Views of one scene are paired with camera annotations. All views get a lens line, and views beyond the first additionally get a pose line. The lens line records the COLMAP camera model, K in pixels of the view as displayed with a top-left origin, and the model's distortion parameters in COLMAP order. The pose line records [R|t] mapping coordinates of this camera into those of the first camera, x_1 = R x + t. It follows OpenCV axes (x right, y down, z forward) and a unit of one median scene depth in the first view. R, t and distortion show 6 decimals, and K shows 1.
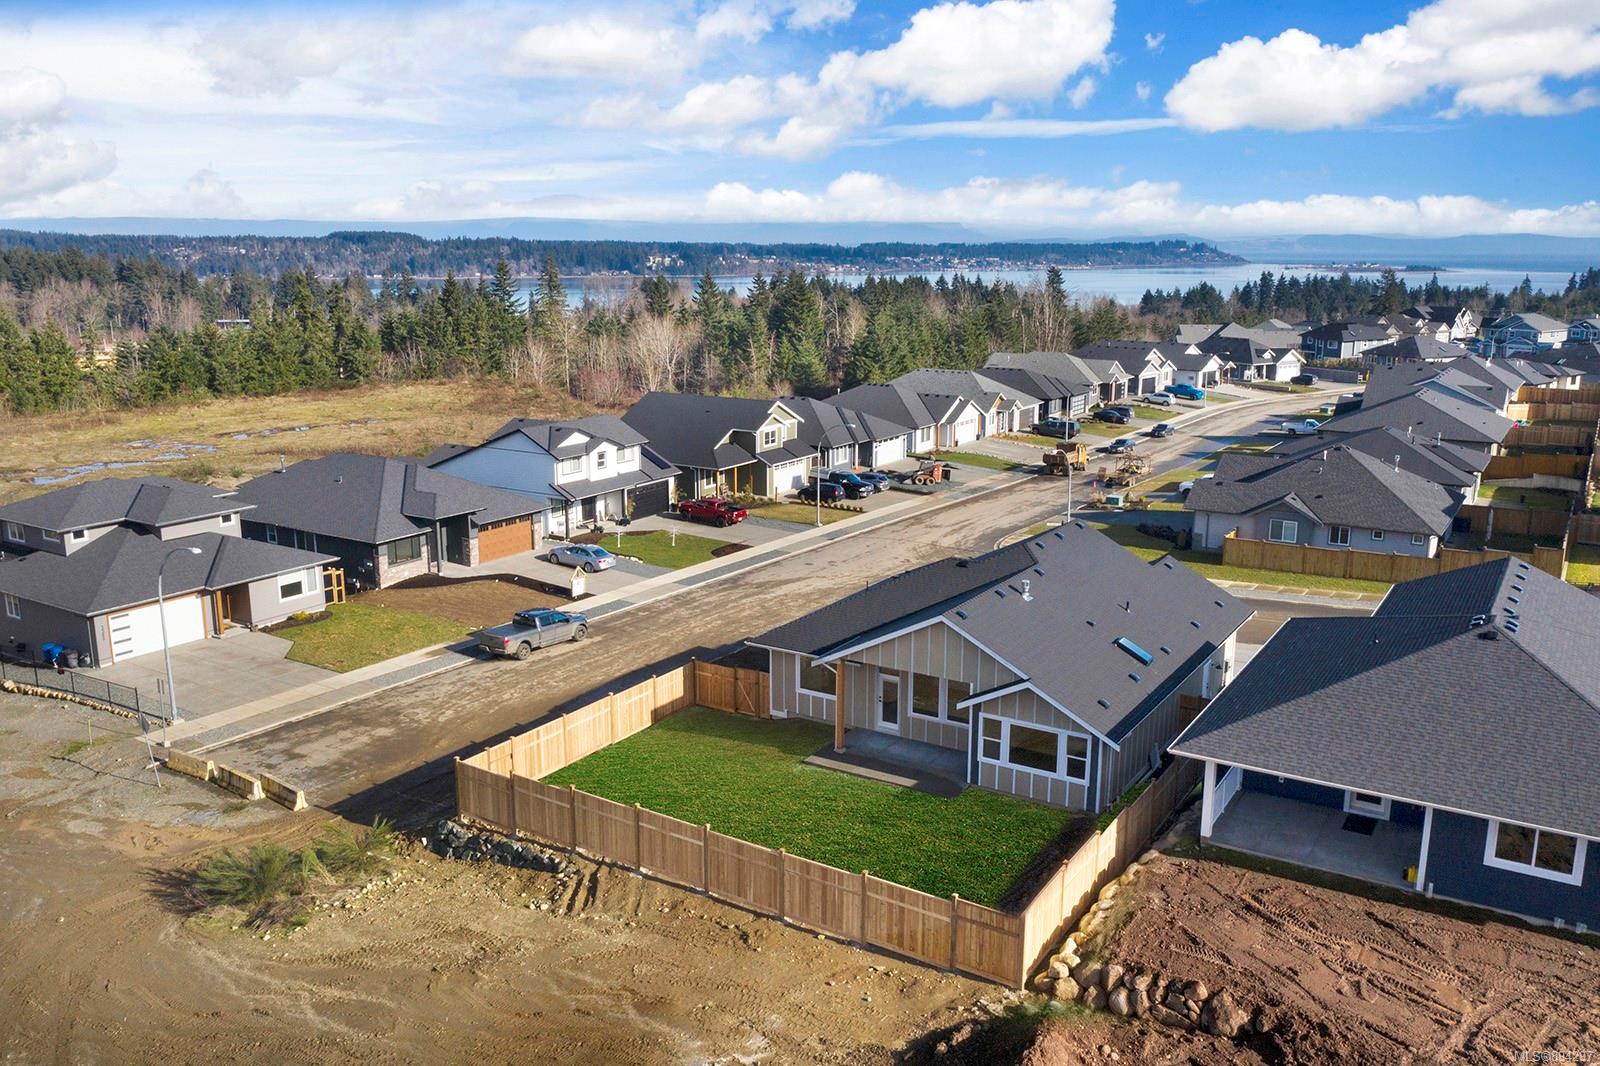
lens RADIAL K [[1276.6, 0, 792.9], [0, 1276.6, 531.1], [0, 0, 1]] dist [-0.013573, -0.001614]
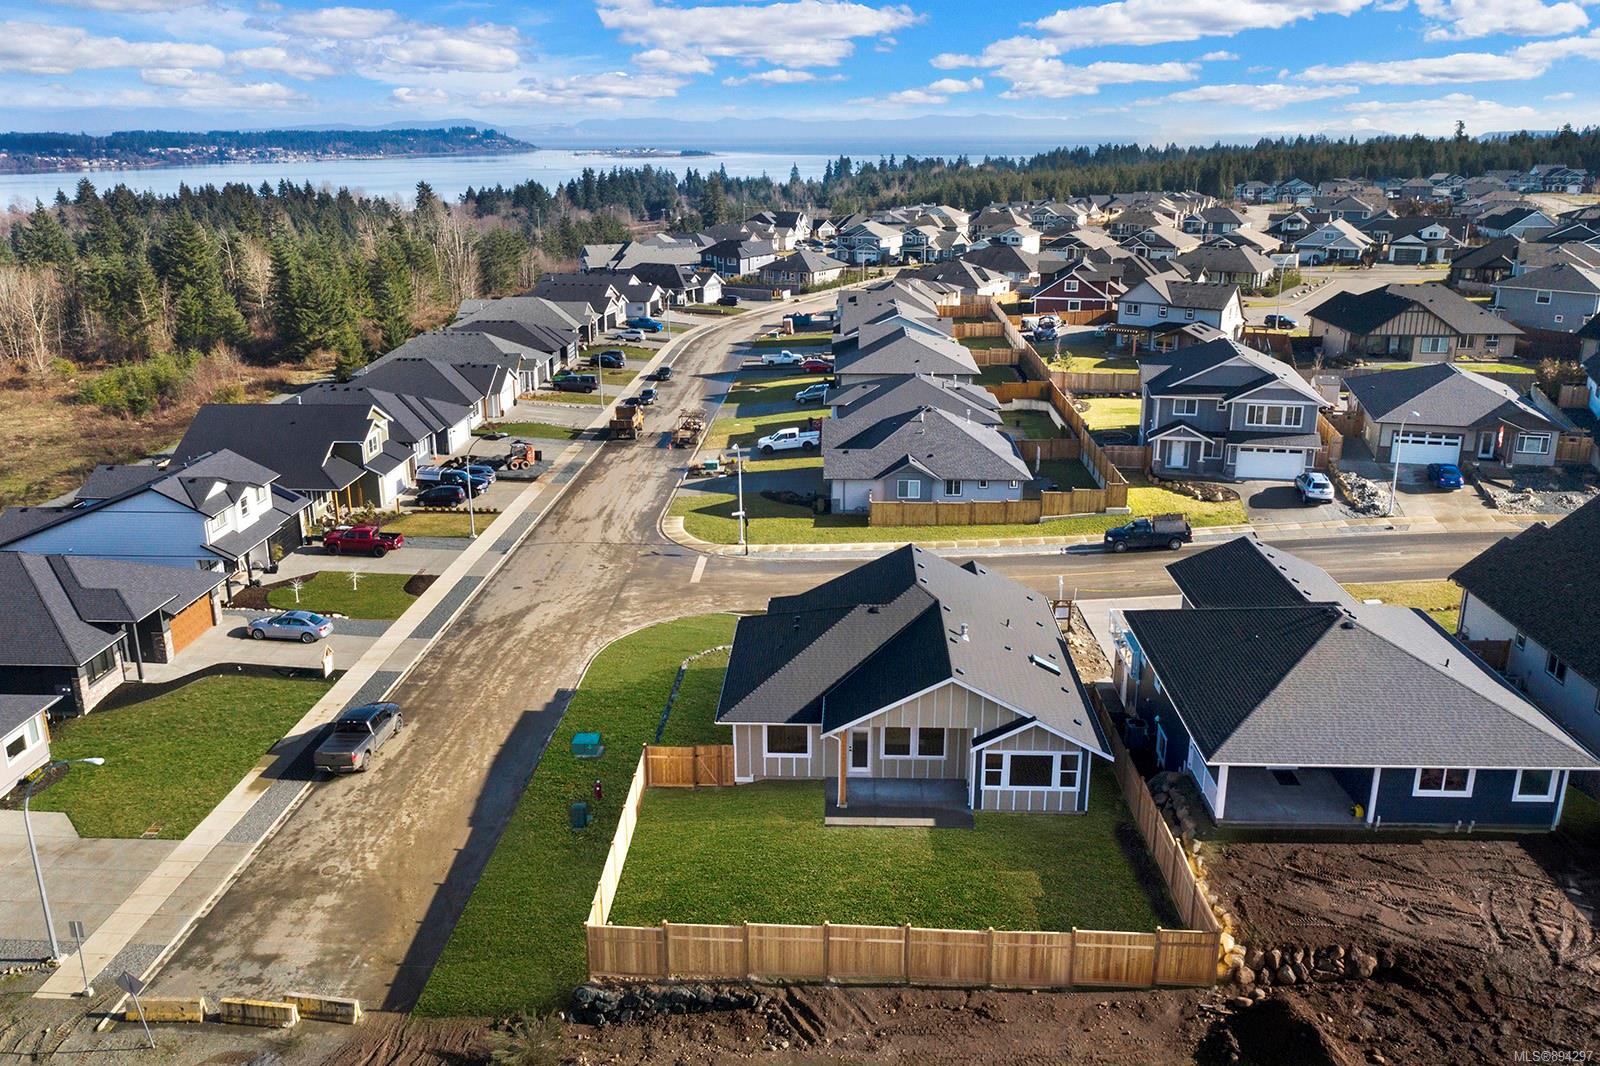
lens RADIAL K [[1276.6, 0, 792.9], [0, 1276.6, 531.1], [0, 0, 1]] dist [-0.013573, -0.001614]
pose [[0.863601, -0.151457, 0.480889, -0.272958], [0.110616, 0.987491, 0.112363, -0.105437], [-0.491892, -0.043843, 0.869552, 0.039135]]
